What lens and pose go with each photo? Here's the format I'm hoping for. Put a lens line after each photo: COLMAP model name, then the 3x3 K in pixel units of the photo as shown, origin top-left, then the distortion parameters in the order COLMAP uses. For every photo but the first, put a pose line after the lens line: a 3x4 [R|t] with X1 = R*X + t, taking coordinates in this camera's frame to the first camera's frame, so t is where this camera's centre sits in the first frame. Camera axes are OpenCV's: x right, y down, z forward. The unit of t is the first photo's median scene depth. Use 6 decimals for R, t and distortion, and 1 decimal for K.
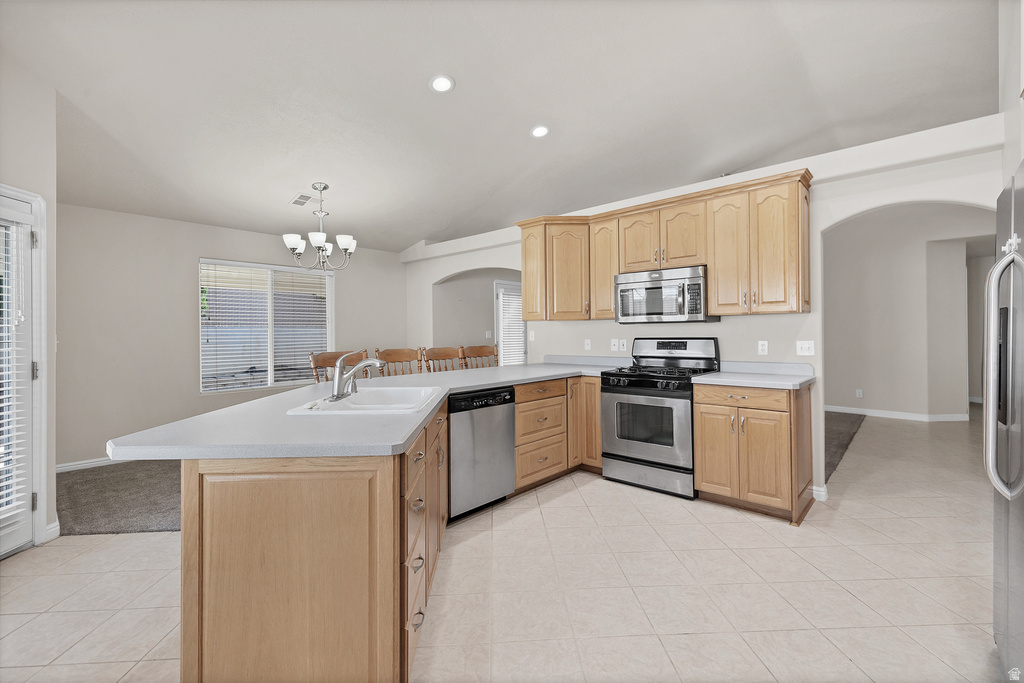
lens RADIAL K [[442.3, 0, 509.5], [0, 442.3, 331.0], [0, 0, 1]] dist [0.002177, 0.000536]
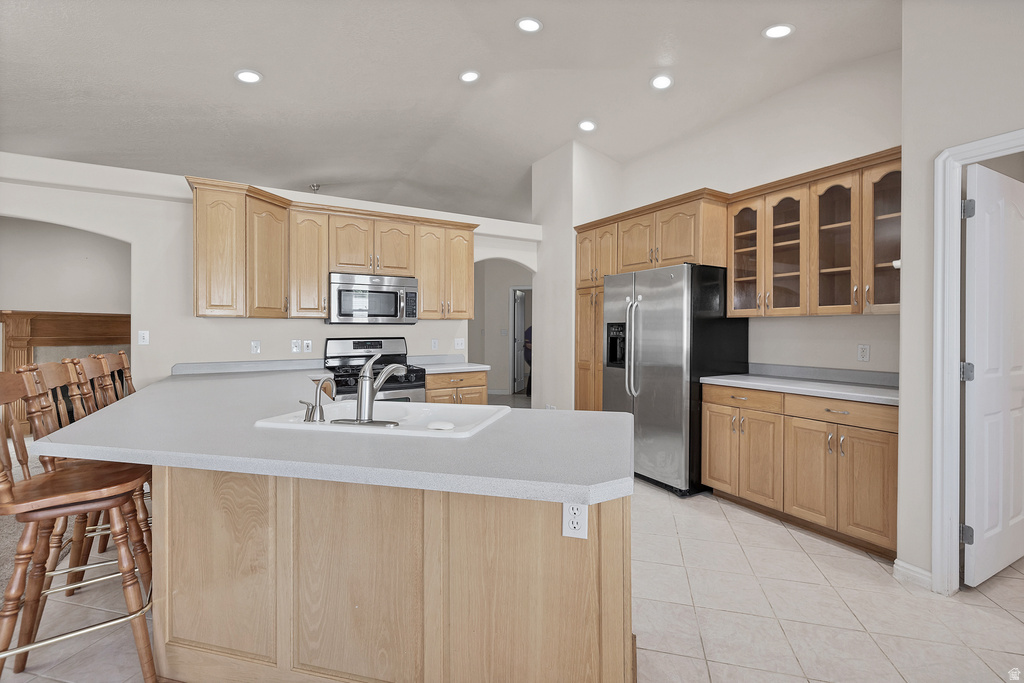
lens RADIAL K [[442.3, 0, 509.9], [0, 442.3, 336.9], [0, 0, 1]] dist [0.002177, 0.000536]
pose [[0.306409, 0.000358, 0.951900, -0.555440], [-0.000785, 1.000000, -0.000124, 0.012205], [-0.951900, -0.000710, 0.306409, 0.327259]]
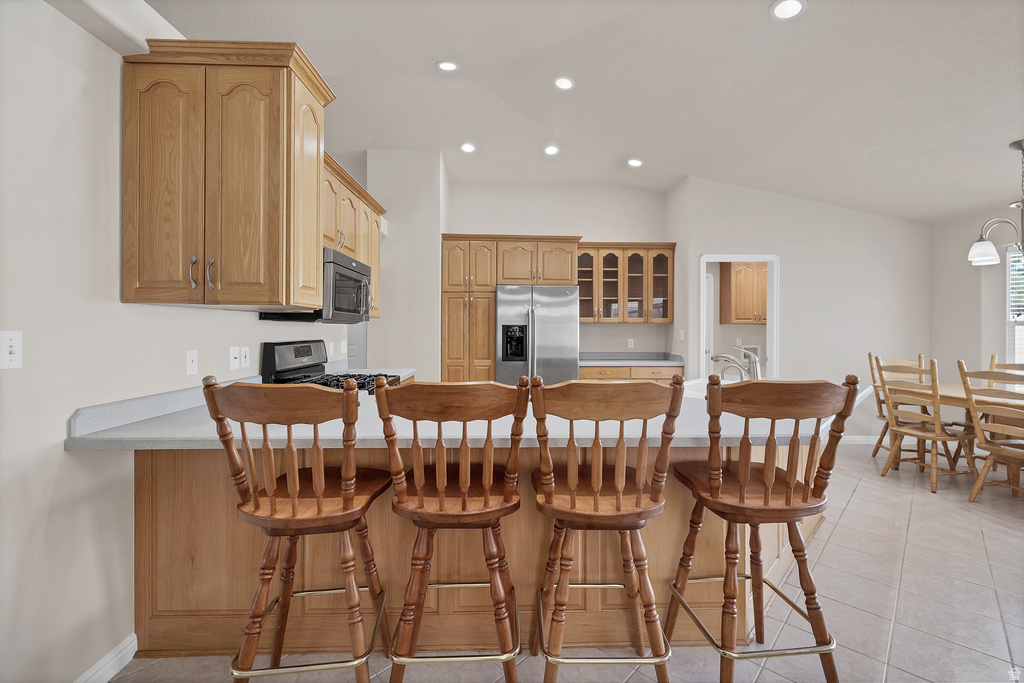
lens RADIAL K [[442.3, 0, 513.1], [0, 442.3, 335.6], [0, 0, 1]] dist [0.002177, 0.000536]
pose [[-0.679030, 0.005712, 0.734088, -0.434515], [0.010113, 0.999948, 0.001574, 0.008249], [-0.734041, 0.008493, -0.679052, 1.238029]]
